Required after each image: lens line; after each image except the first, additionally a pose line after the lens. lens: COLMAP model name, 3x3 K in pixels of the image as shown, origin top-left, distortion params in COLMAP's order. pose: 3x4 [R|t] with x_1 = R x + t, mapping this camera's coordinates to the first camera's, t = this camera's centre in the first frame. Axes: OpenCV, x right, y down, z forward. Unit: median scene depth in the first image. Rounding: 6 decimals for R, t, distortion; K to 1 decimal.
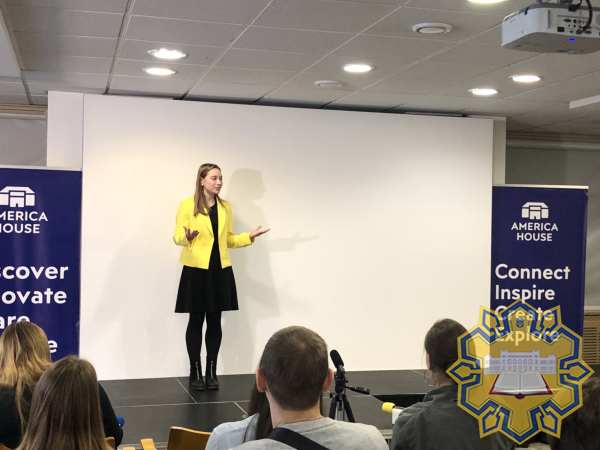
lens RADIAL K [[855.0, 0, 313.0], [0, 855.0, 222.9], [0, 0, 1]] dist [0.041353, 0.019277]
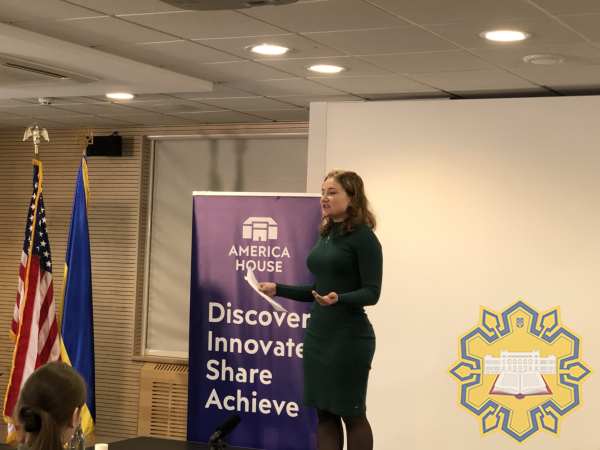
lens RADIAL K [[1222.1, 0, 300.0], [0, 1222.1, 225.0], [0, 0, 1]] dist [-0.116025, 2.417883]
pose [[0.719813, -0.011773, -0.694068, 0.518452], [-0.021444, 0.999002, -0.039185, 0.012266], [0.693837, 0.043089, 0.718842, 0.150561]]
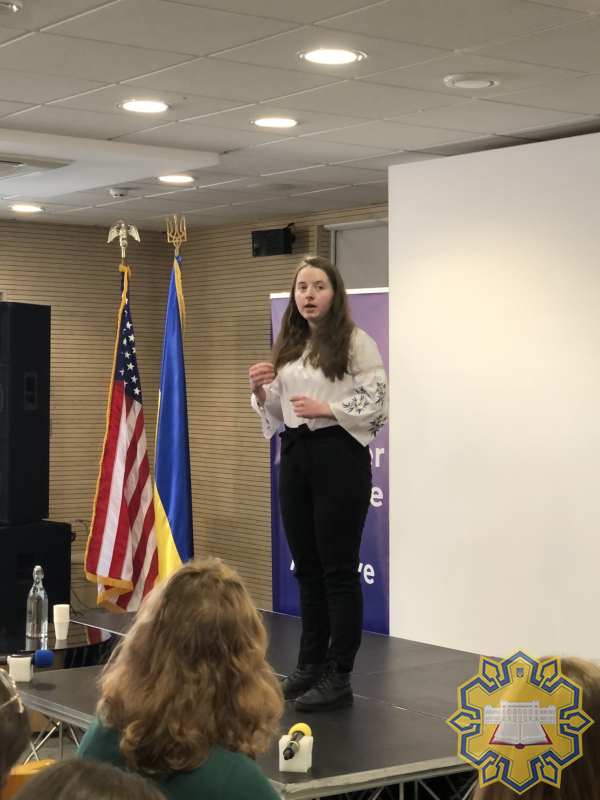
lens RADIAL K [[1604.6, 0, 300.0], [0, 1604.6, 400.0], [0, 0, 1]] dist [-0.011317, 0.395487]
pose [[0.327090, -0.003255, -0.944988, 0.786473], [-0.002384, 0.999988, -0.004269, 0.021658], [0.944990, 0.003649, 0.327079, 0.566329]]
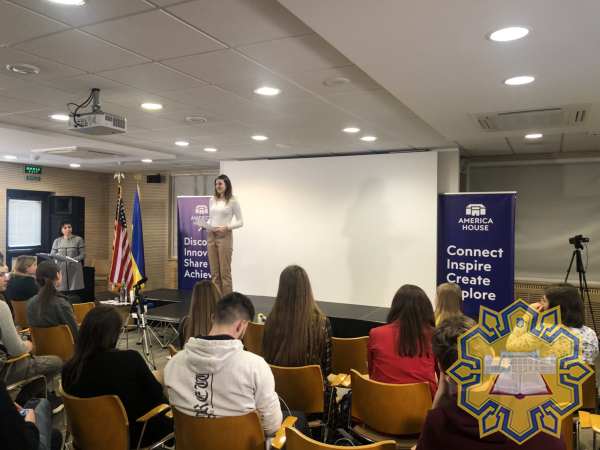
lens RADIAL K [[484.4, 0, 307.9], [0, 484.4, 223.5], [0, 0, 1]] dist [0.039605, -0.063185]
pose [[0.743683, -0.006158, -0.668504, 0.716314], [0.005445, 0.999980, -0.003155, 0.012099], [0.668510, -0.001294, 0.743702, 0.224286]]
